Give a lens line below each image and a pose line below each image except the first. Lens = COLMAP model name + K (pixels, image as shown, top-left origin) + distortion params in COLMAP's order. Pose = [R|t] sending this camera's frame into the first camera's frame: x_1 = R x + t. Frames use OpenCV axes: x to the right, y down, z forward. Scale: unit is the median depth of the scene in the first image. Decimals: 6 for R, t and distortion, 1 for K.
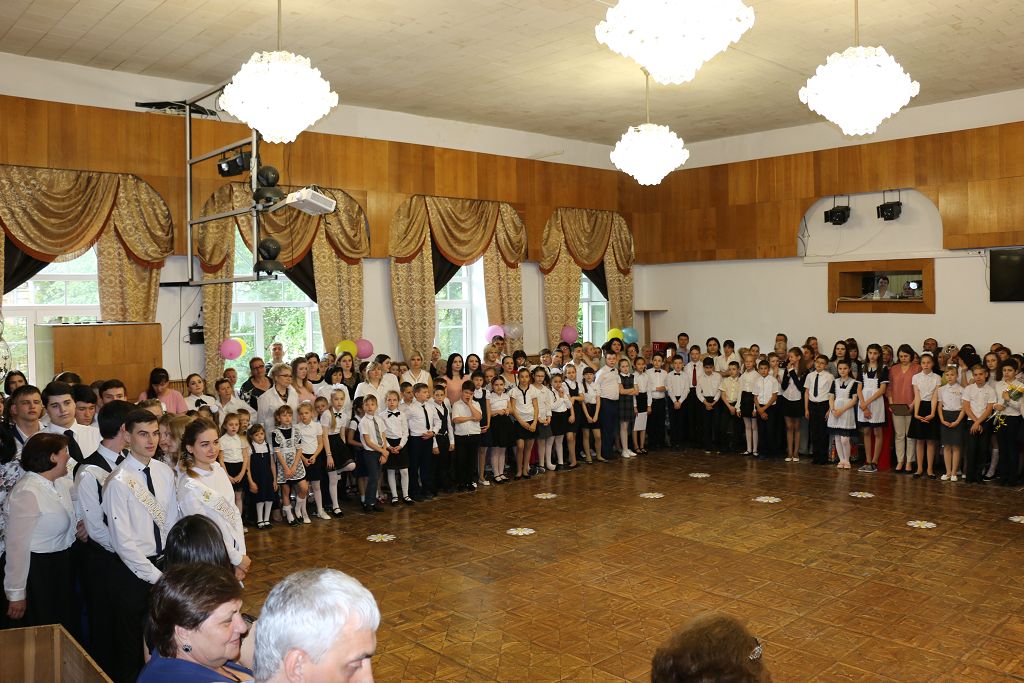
lens RADIAL K [[852.9, 0, 512.1], [0, 852.9, 326.5], [0, 0, 1]] dist [-0.202488, 0.183500]
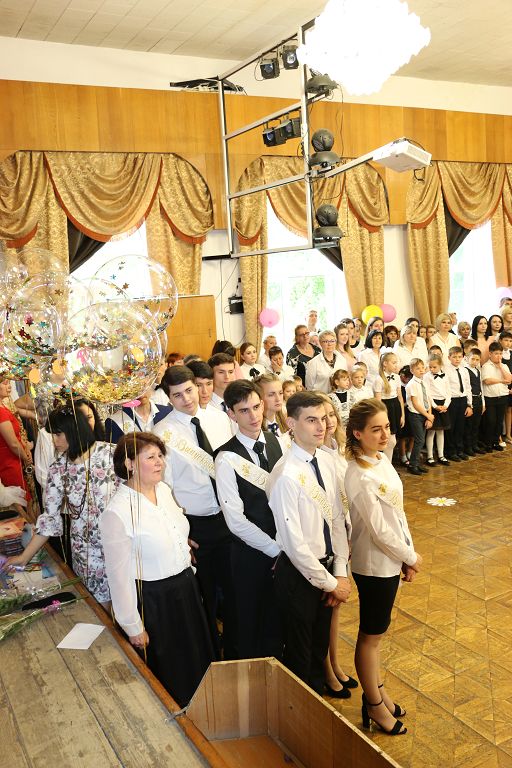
lens RADIAL K [[747.3, 0, 256.0], [0, 747.3, 384.0], [0, 0, 1]] dist [-0.177736, 0.289815]
pose [[0.965040, -0.008376, -0.261968, -0.115652], [0.040109, 0.992436, 0.116023, 0.000470], [0.259015, -0.122474, 0.958077, 0.095316]]
